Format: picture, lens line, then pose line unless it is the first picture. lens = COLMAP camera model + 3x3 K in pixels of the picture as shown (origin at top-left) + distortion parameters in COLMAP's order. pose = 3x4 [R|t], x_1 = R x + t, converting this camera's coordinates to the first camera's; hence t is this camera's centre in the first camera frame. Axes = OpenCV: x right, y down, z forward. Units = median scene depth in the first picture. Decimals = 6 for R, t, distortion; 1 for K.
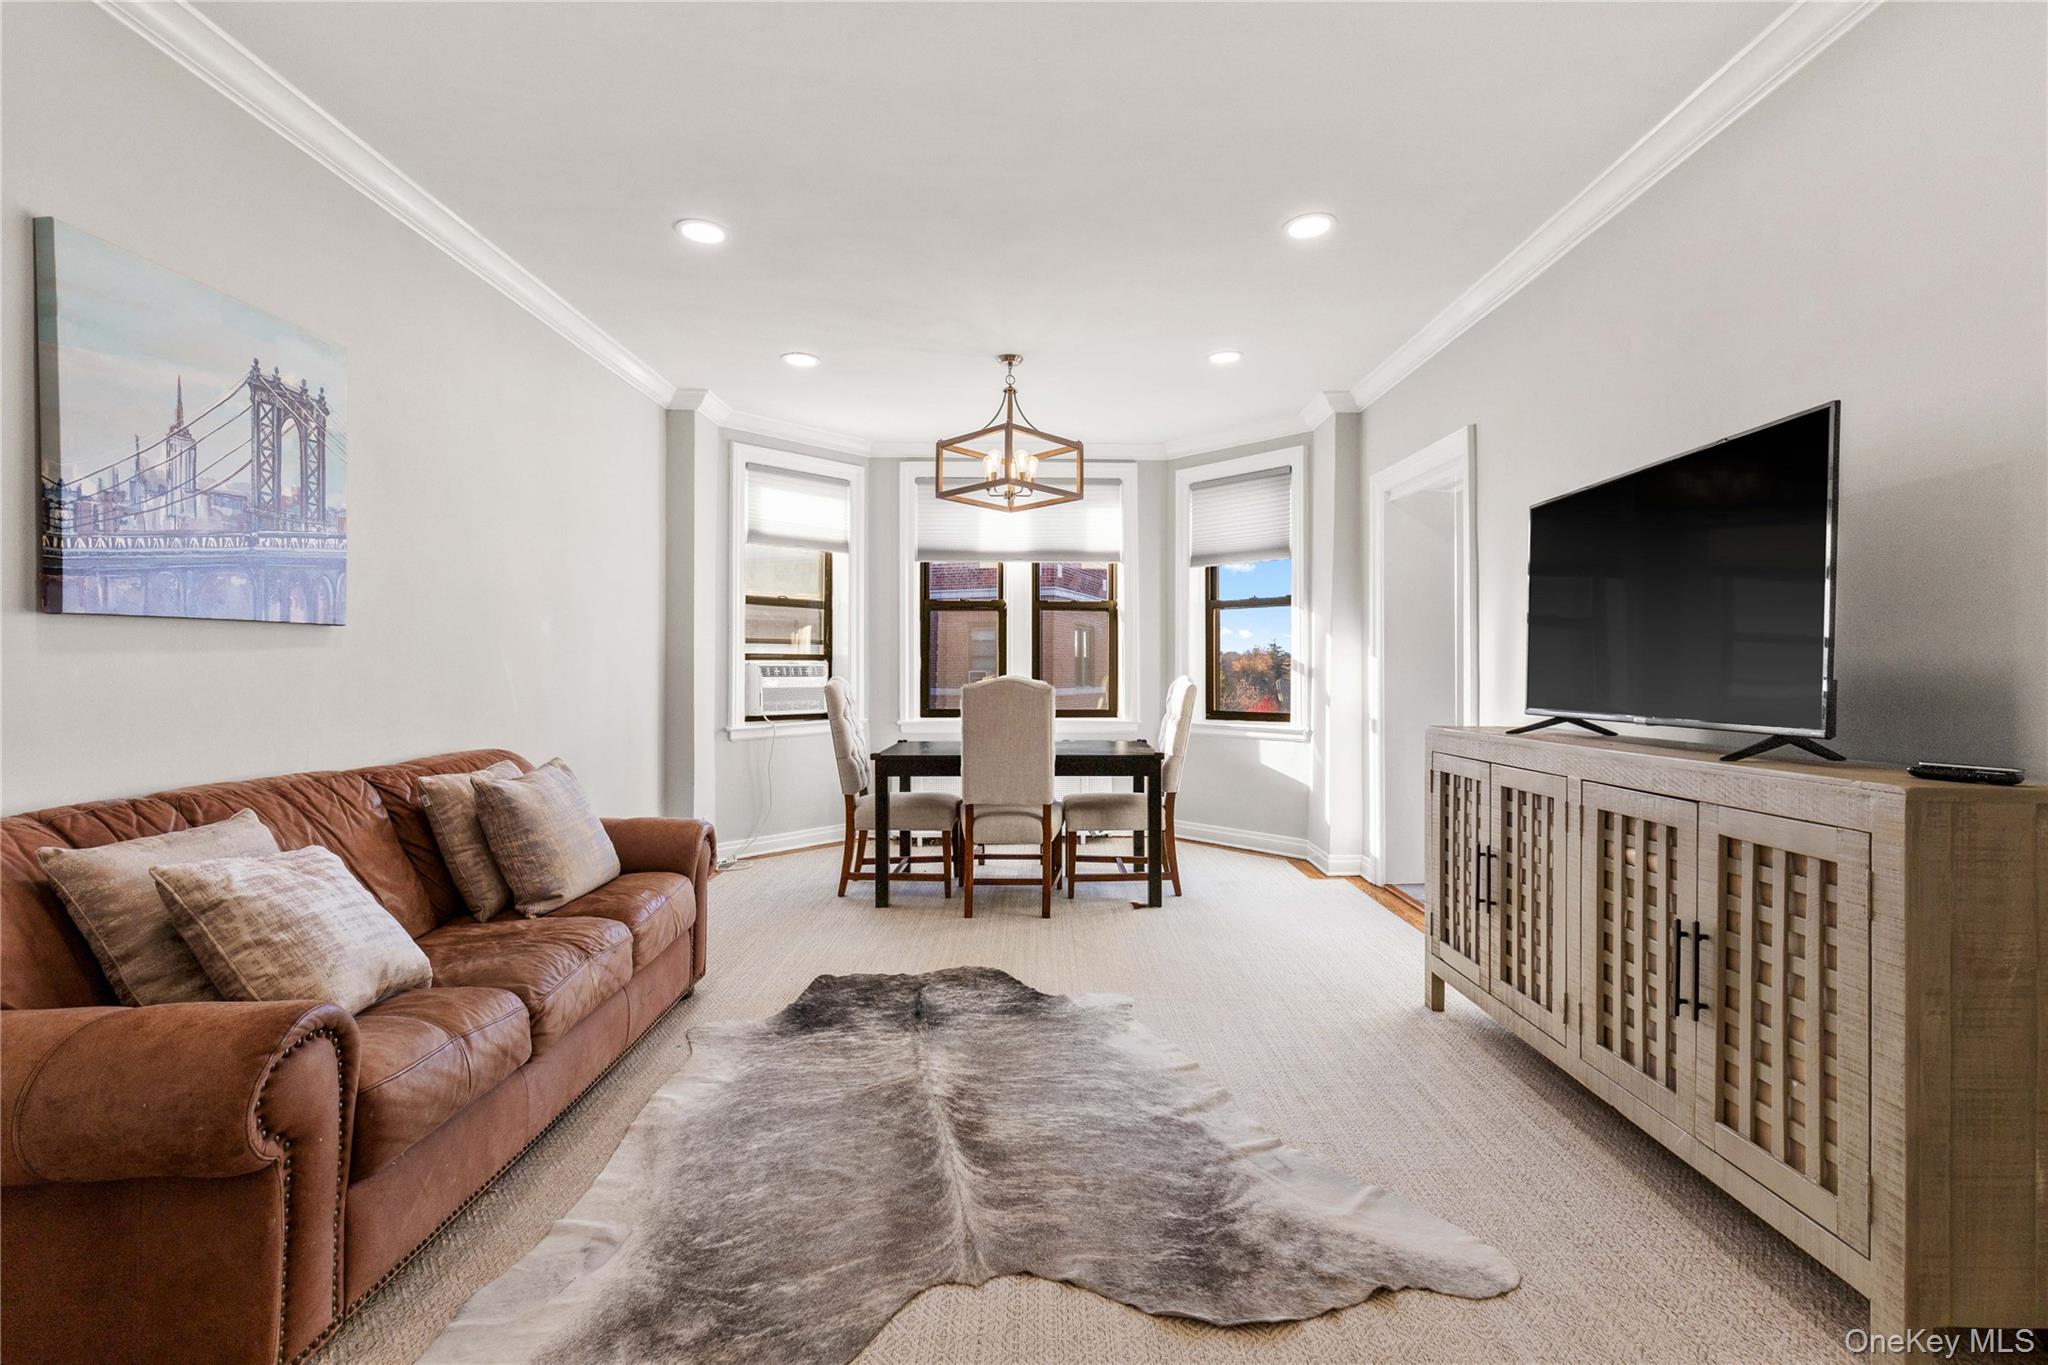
lens RADIAL K [[915.5, 0, 1026.7], [0, 915.5, 666.4], [0, 0, 1]] dist [0.009485, -0.001033]
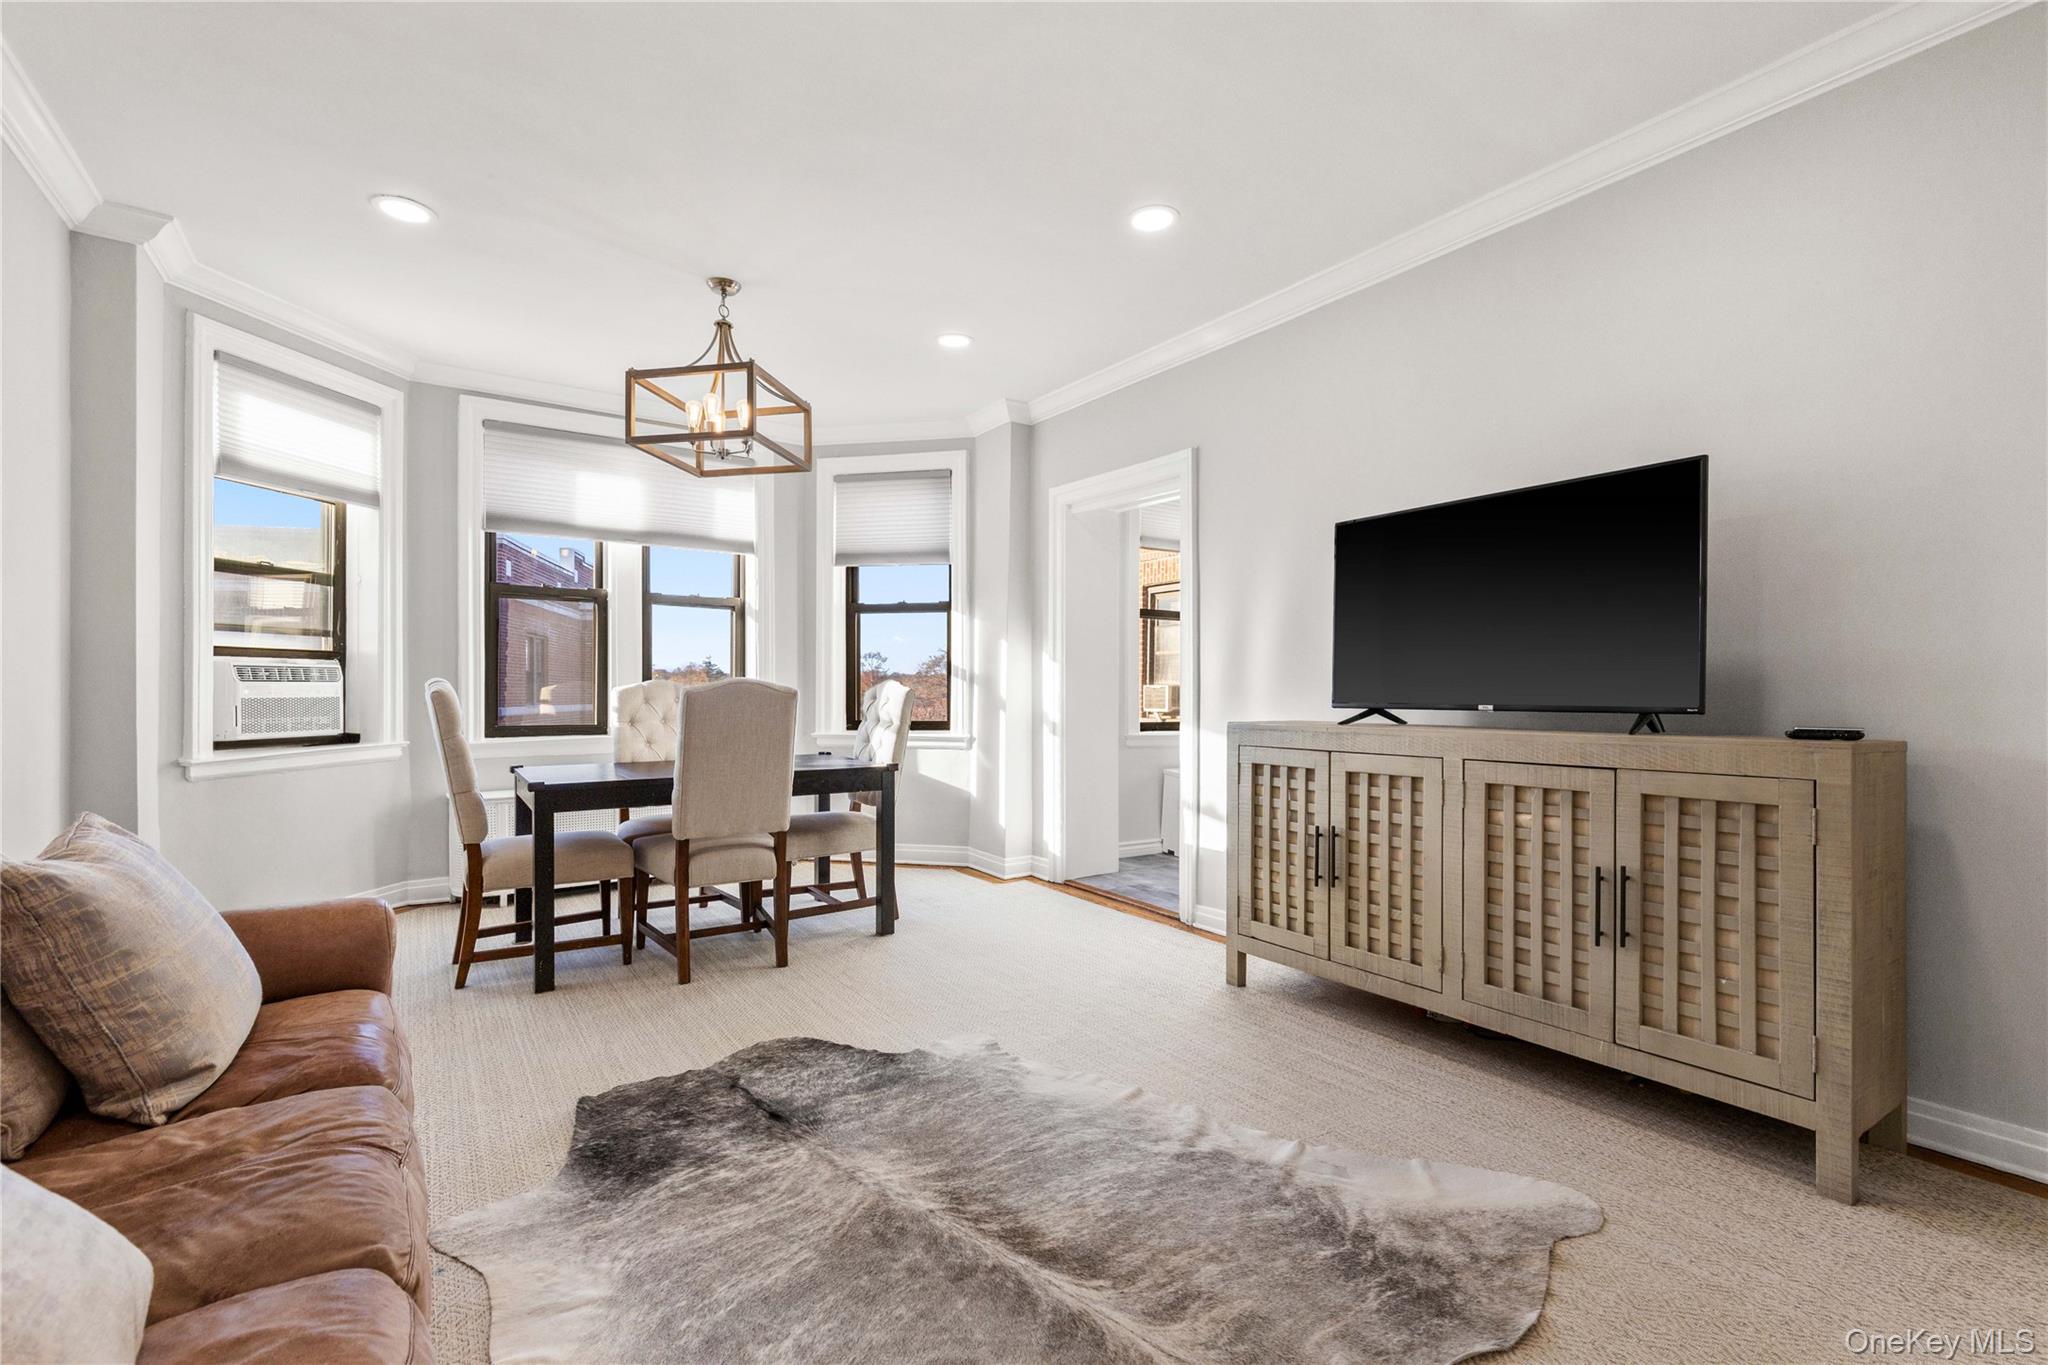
lens RADIAL K [[915.5, 0, 1028.6], [0, 915.5, 689.6], [0, 0, 1]] dist [0.009485, -0.001033]
pose [[0.829241, -0.000365, 0.558891, -0.248687], [-0.003248, 0.999980, 0.005472, 0.015718], [-0.558882, -0.006353, 0.829223, 0.174890]]
